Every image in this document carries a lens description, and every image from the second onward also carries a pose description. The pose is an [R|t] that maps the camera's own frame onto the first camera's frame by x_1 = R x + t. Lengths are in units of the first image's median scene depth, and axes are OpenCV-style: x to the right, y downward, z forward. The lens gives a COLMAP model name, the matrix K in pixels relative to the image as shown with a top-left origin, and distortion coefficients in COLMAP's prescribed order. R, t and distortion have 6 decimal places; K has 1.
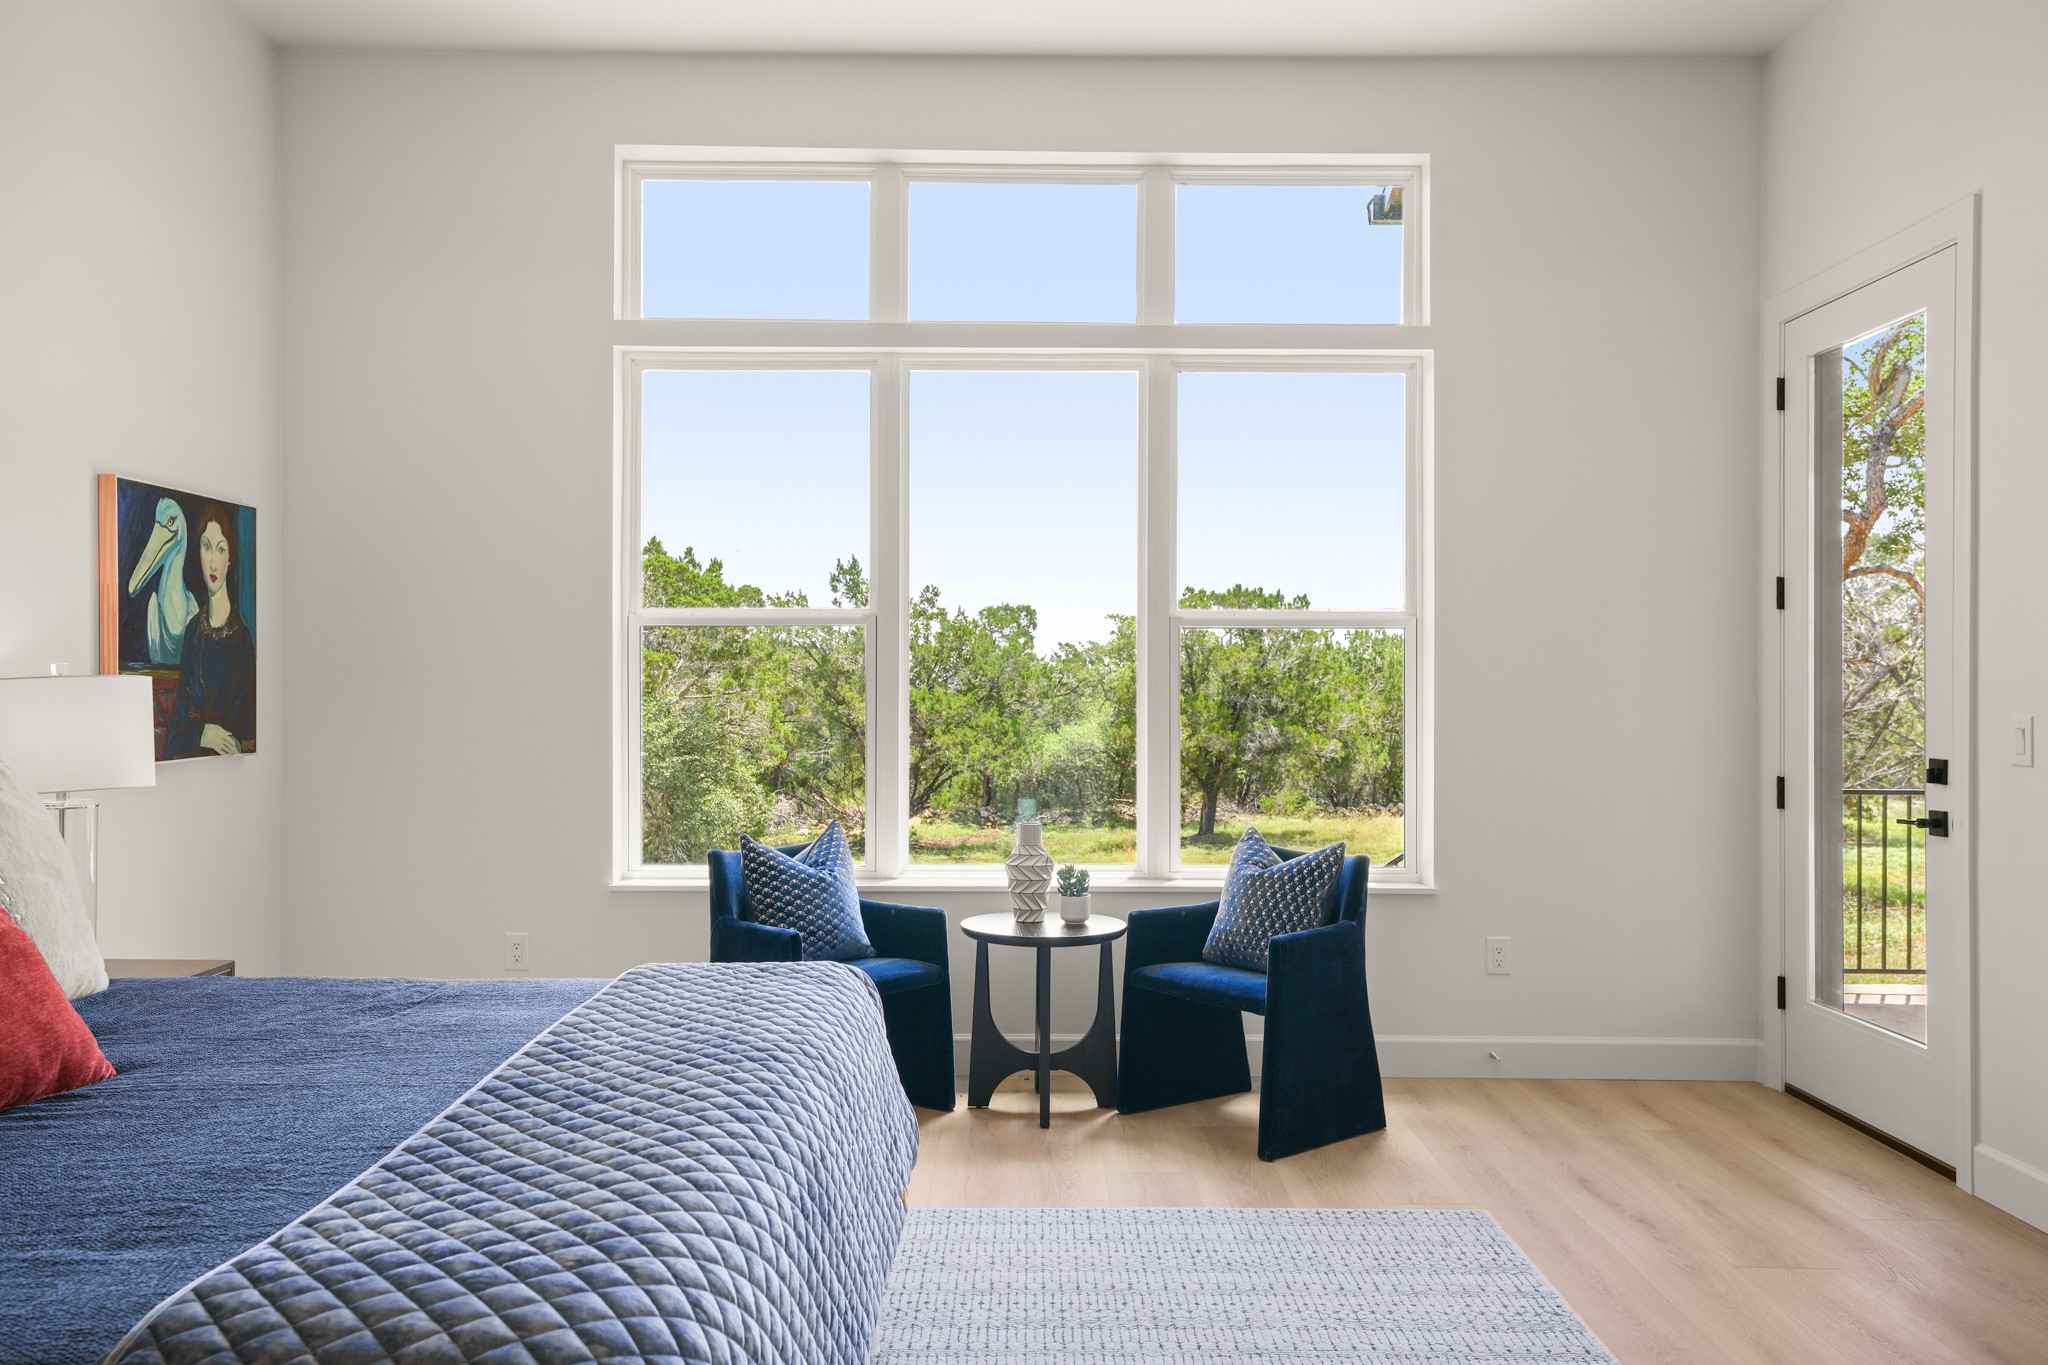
lens RADIAL K [[1644.5, 0, 1024.0], [0, 1644.5, 682.5], [0, 0, 1]] dist [0.037479, 0.004220]
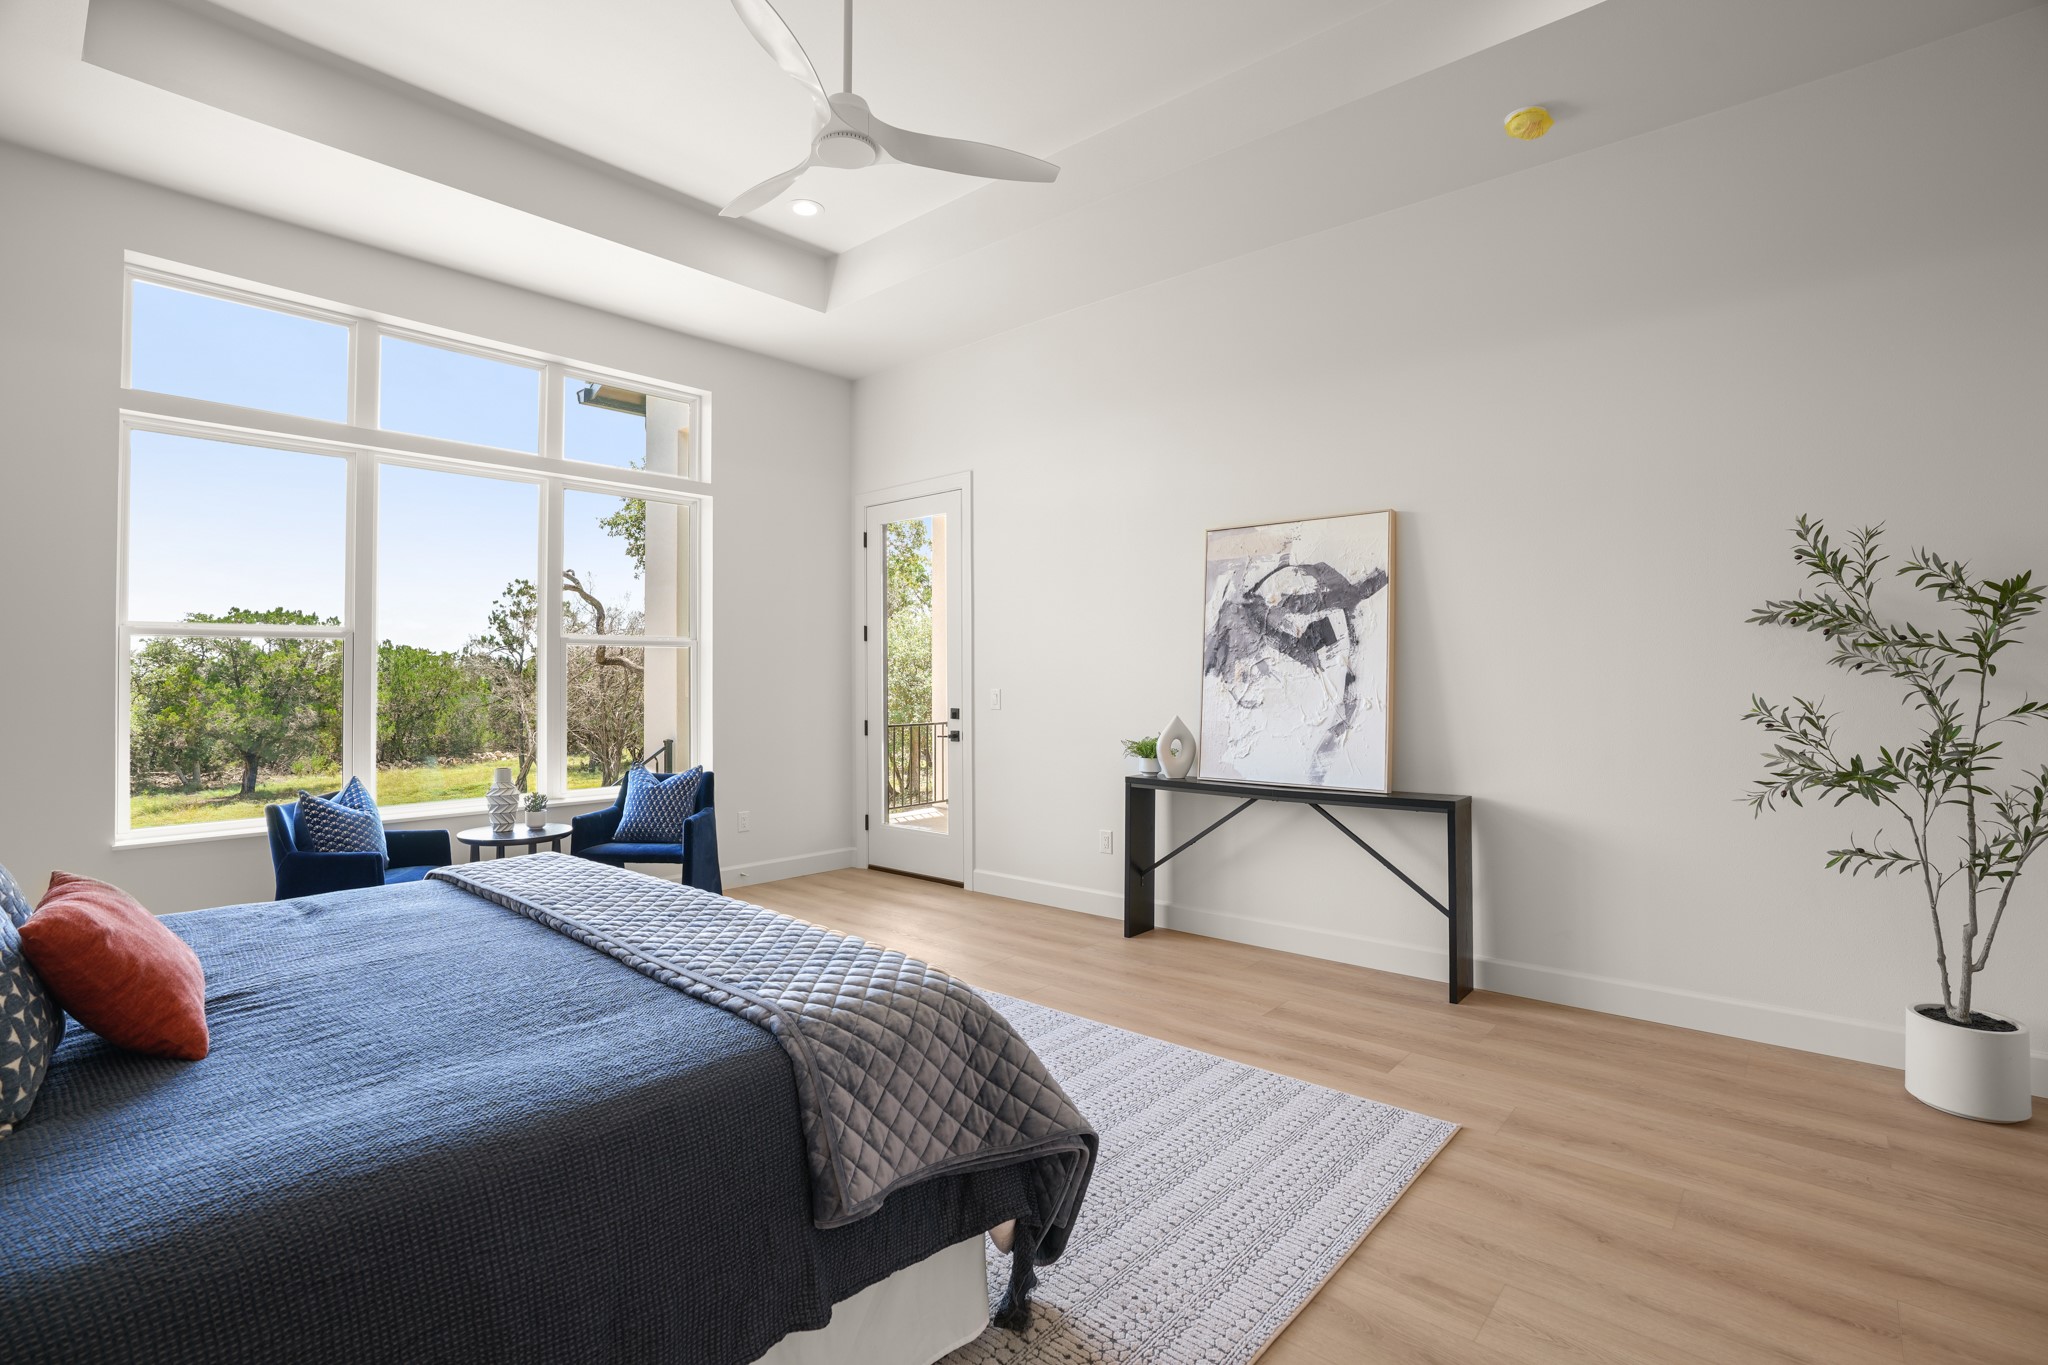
lens RADIAL K [[974.4, 0, 1025.0], [0, 974.4, 672.1], [0, 0, 1]] dist [-0.002108, -0.000154]
pose [[0.673884, -0.002614, 0.738833, -0.316388], [0.006193, 0.999979, -0.002110, -0.001109], [-0.738811, 0.005997, 0.673886, 0.007455]]
